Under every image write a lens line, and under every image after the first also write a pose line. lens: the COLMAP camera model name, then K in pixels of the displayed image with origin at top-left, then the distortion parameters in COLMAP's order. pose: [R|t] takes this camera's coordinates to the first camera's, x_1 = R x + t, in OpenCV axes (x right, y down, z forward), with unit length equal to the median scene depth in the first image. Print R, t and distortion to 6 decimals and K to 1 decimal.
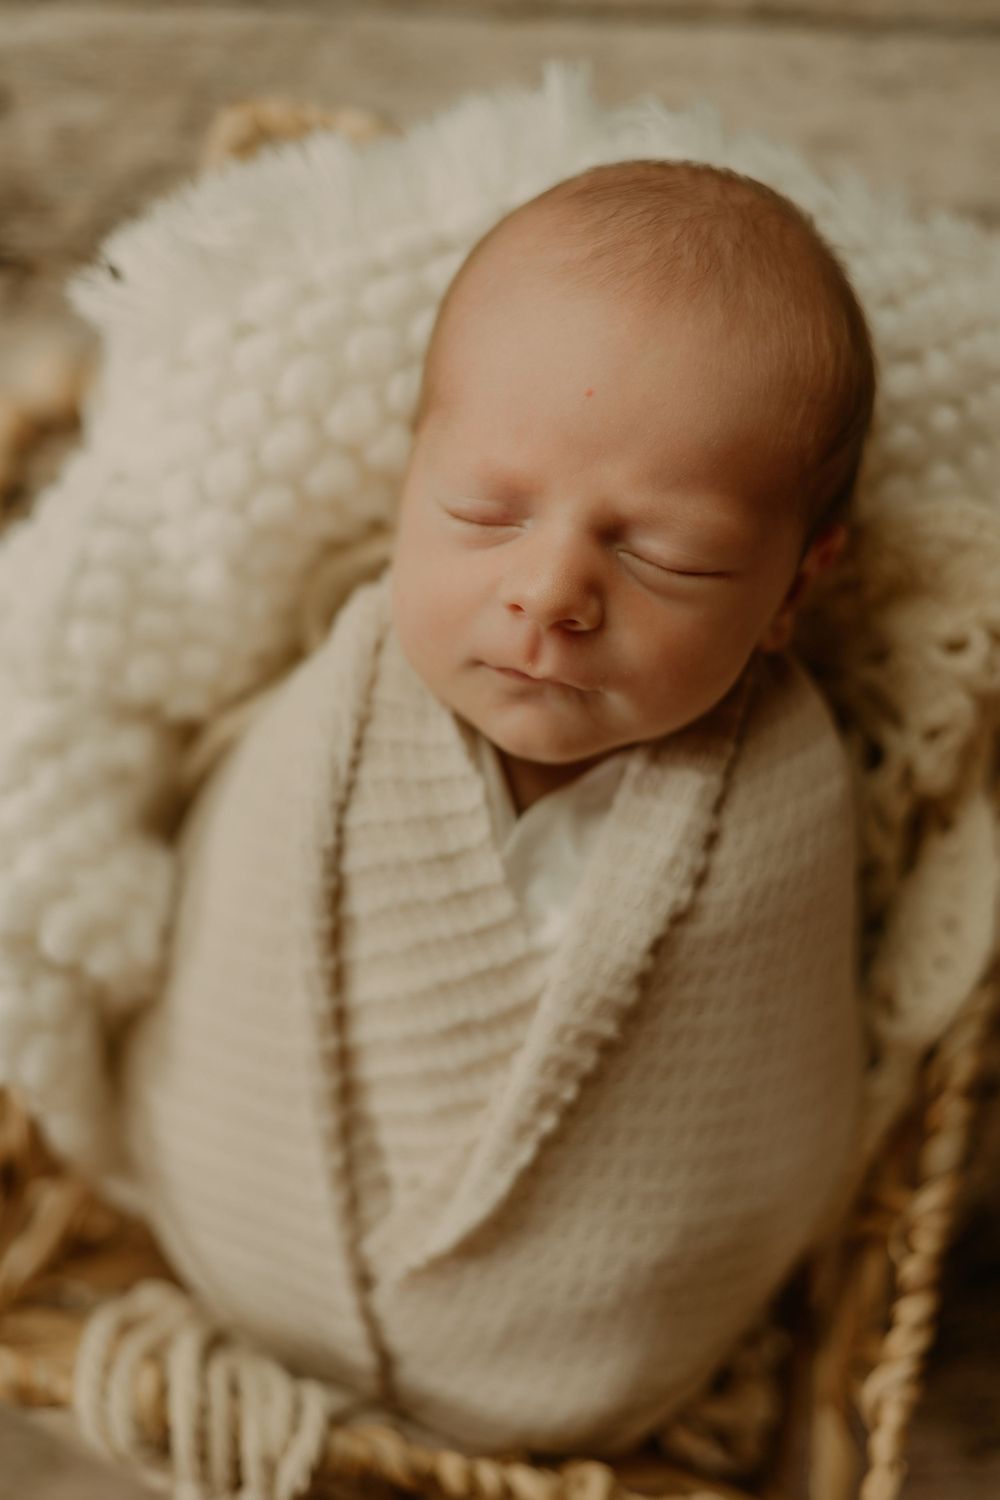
lens RADIAL K [[2417.5, 0, 500.0], [0, 2417.5, 750.0], [0, 0, 1]] dist [0.032619, 0.039655]
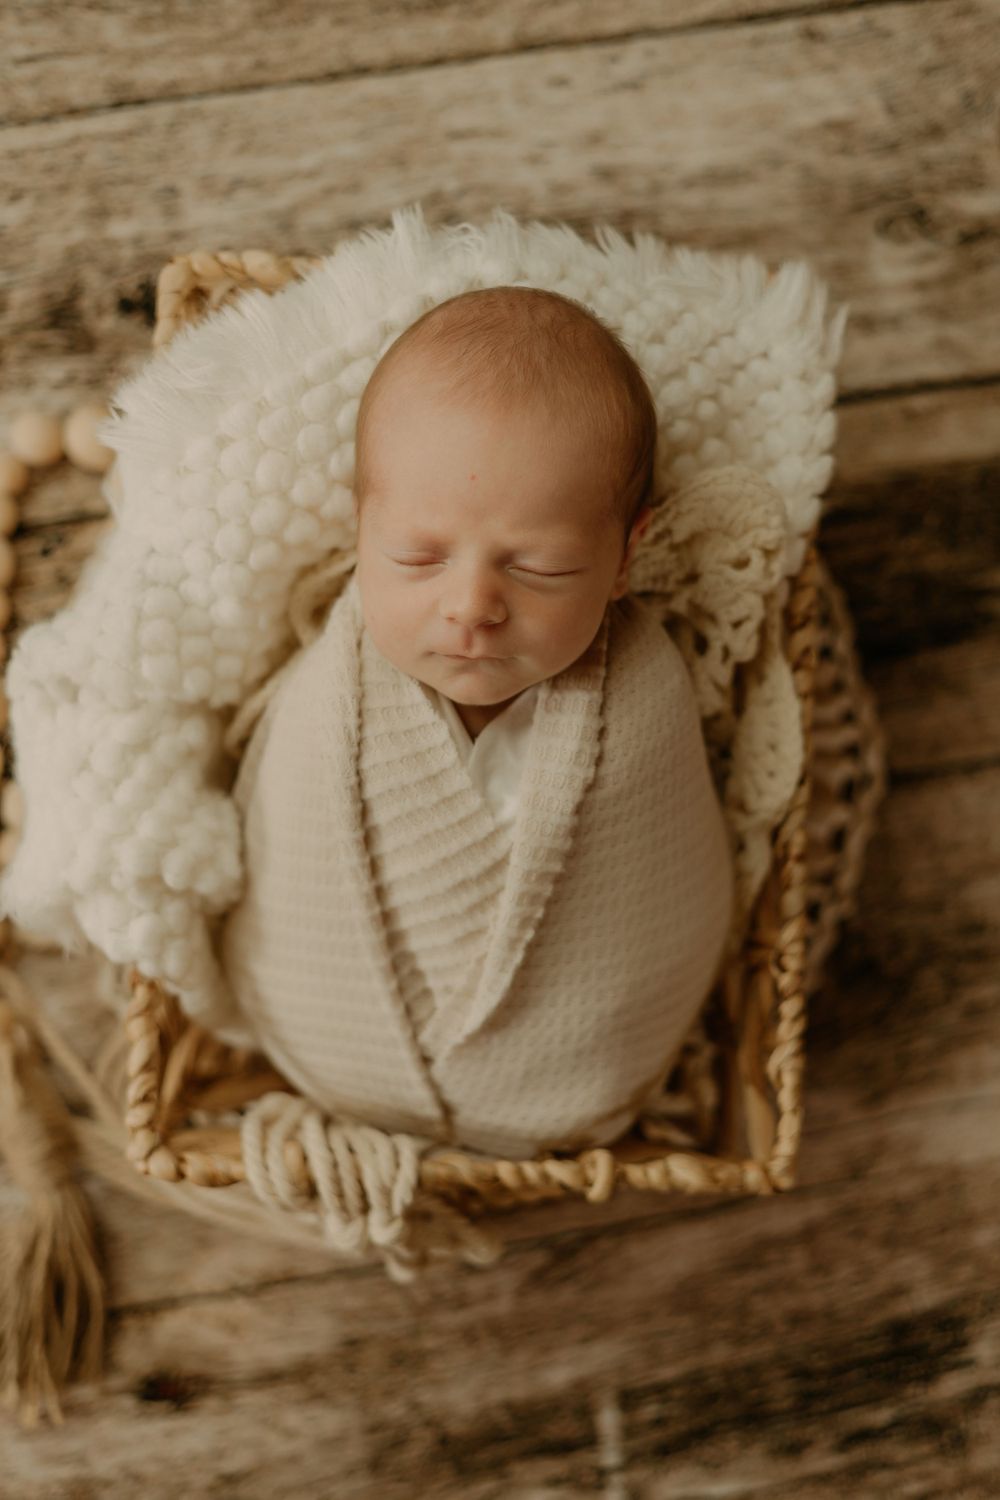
lens RADIAL K [[2641.6, 0, 570.2], [0, 2641.6, 752.3], [0, 0, 1]] dist [0.043092, 0.050431]
pose [[0.980667, -0.186292, 0.059896, -0.031756], [0.179618, 0.978409, 0.102236, -0.118372], [-0.077648, -0.089501, 0.992955, -0.615418]]
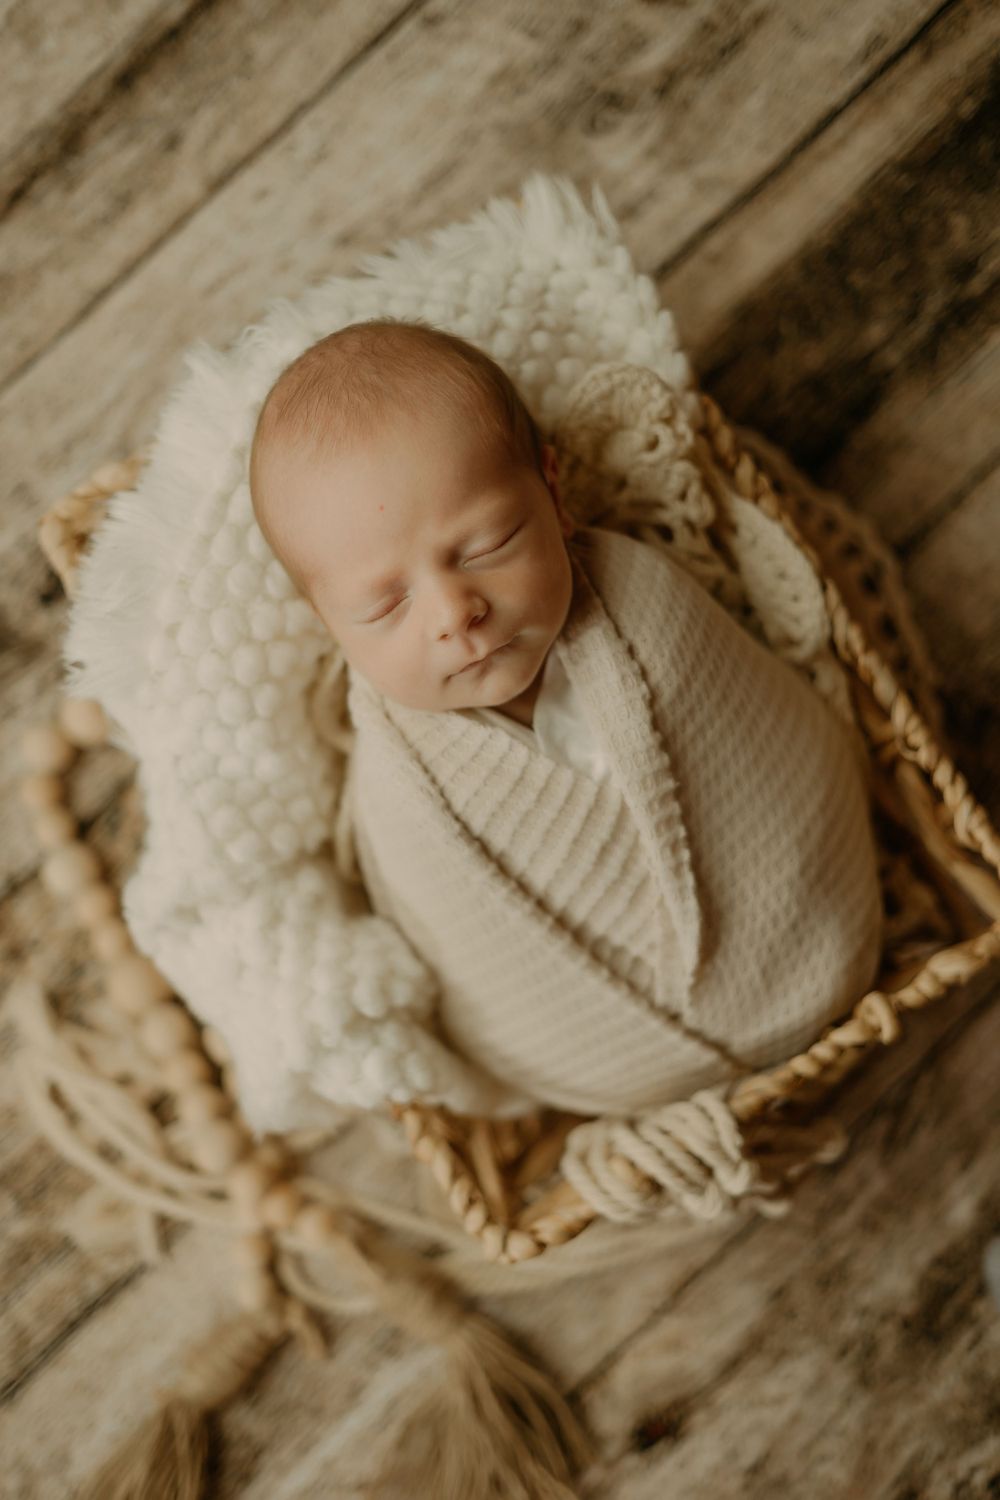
lens RADIAL K [[2294.8, 0, 500.0], [0, 2294.8, 750.0], [0, 0, 1]] dist [0.115065, -0.523019]
pose [[0.704695, -0.709247, 0.019351, -0.042861], [0.708155, 0.704771, 0.042594, -0.038380], [-0.043848, -0.016312, 0.998905, -0.444107]]
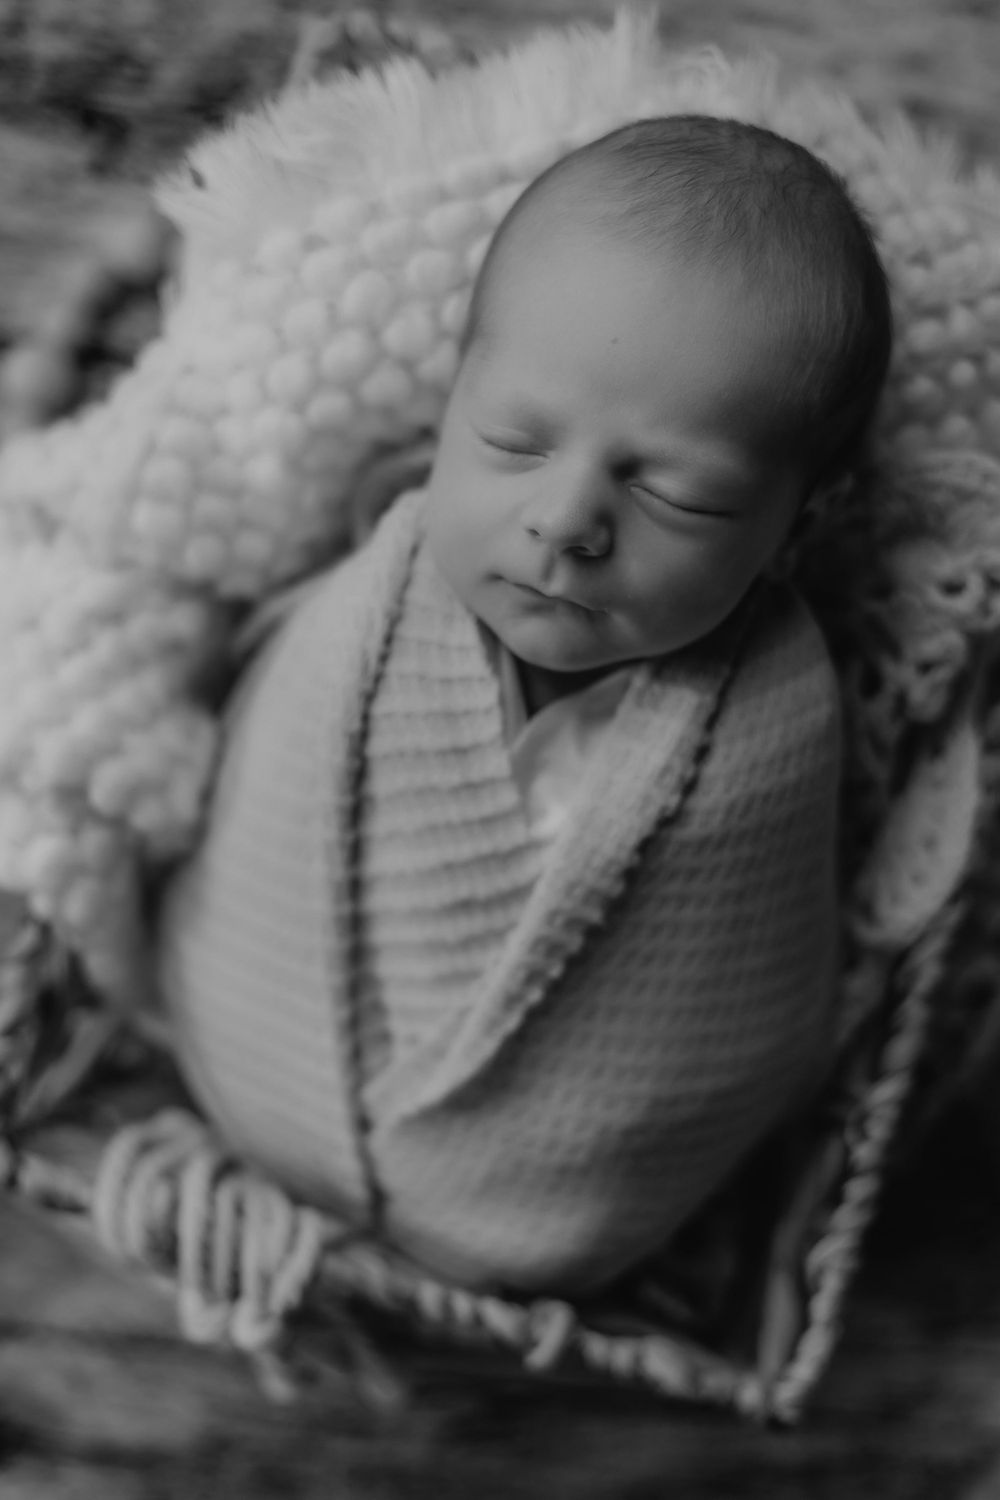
lens RADIAL K [[2530.4, 0, 541.1], [0, 2530.4, 805.4], [0, 0, 1]] dist [0.039017, -0.010032]
pose [[0.996700, 0.078849, -0.019266, 0.036736], [-0.076994, 0.993561, 0.083119, -0.027432], [0.025696, -0.081362, 0.996353, -0.138397]]
